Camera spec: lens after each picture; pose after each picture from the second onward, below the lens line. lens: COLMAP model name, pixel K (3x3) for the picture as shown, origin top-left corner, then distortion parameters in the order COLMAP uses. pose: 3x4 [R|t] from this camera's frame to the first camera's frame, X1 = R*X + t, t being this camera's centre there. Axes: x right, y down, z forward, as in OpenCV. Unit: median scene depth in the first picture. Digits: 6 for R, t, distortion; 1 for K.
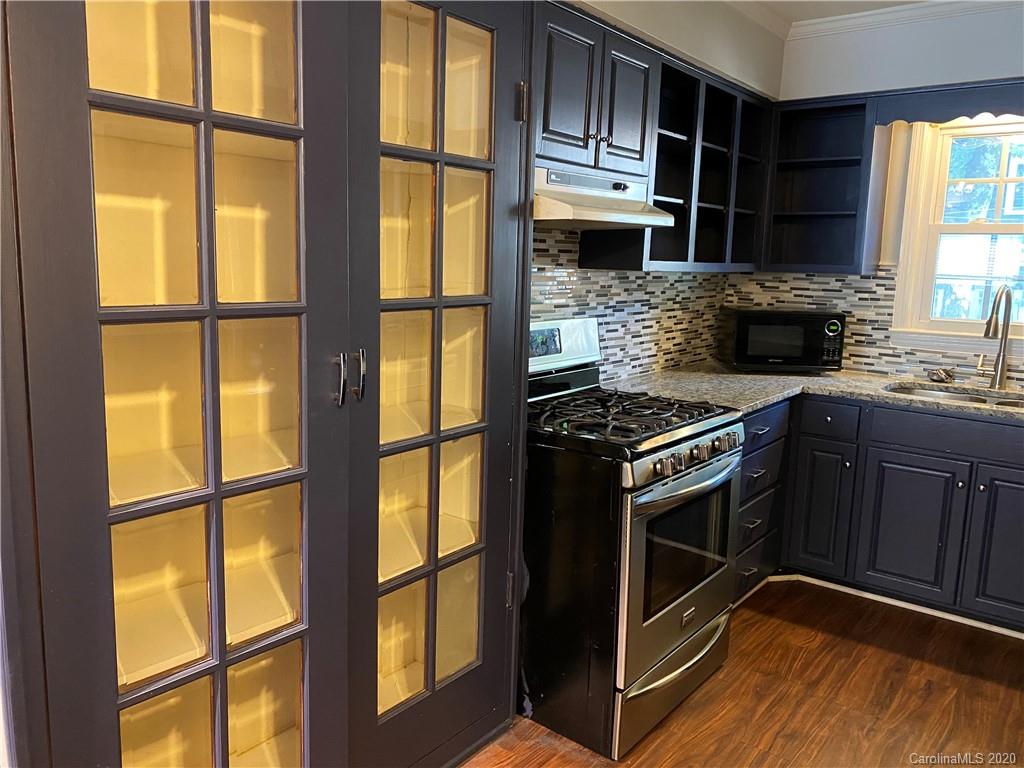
lens RADIAL K [[786.3, 0, 511.6], [0, 786.3, 379.7], [0, 0, 1]] dist [0.007912, -0.009969]
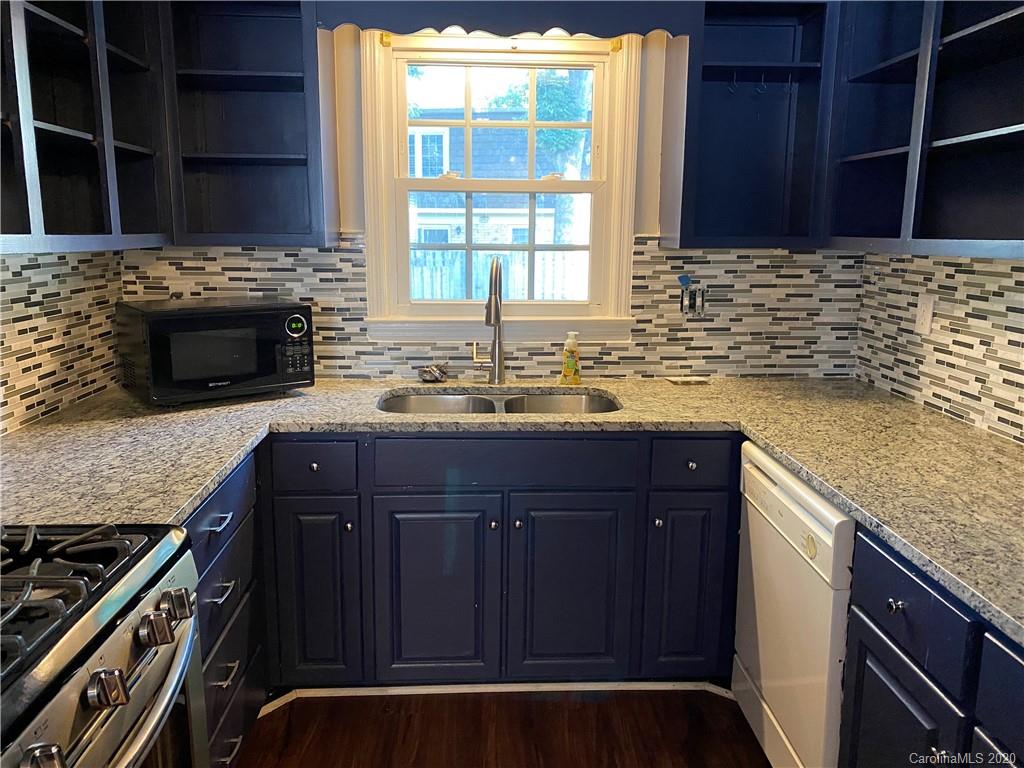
lens RADIAL K [[786.3, 0, 511.3], [0, 786.3, 379.7], [0, 0, 1]] dist [0.007912, -0.009969]
pose [[0.756298, -0.139264, 0.639233, 0.099906], [0.112287, 0.990214, 0.082879, -0.052832], [-0.644520, 0.009096, 0.764534, 0.338292]]
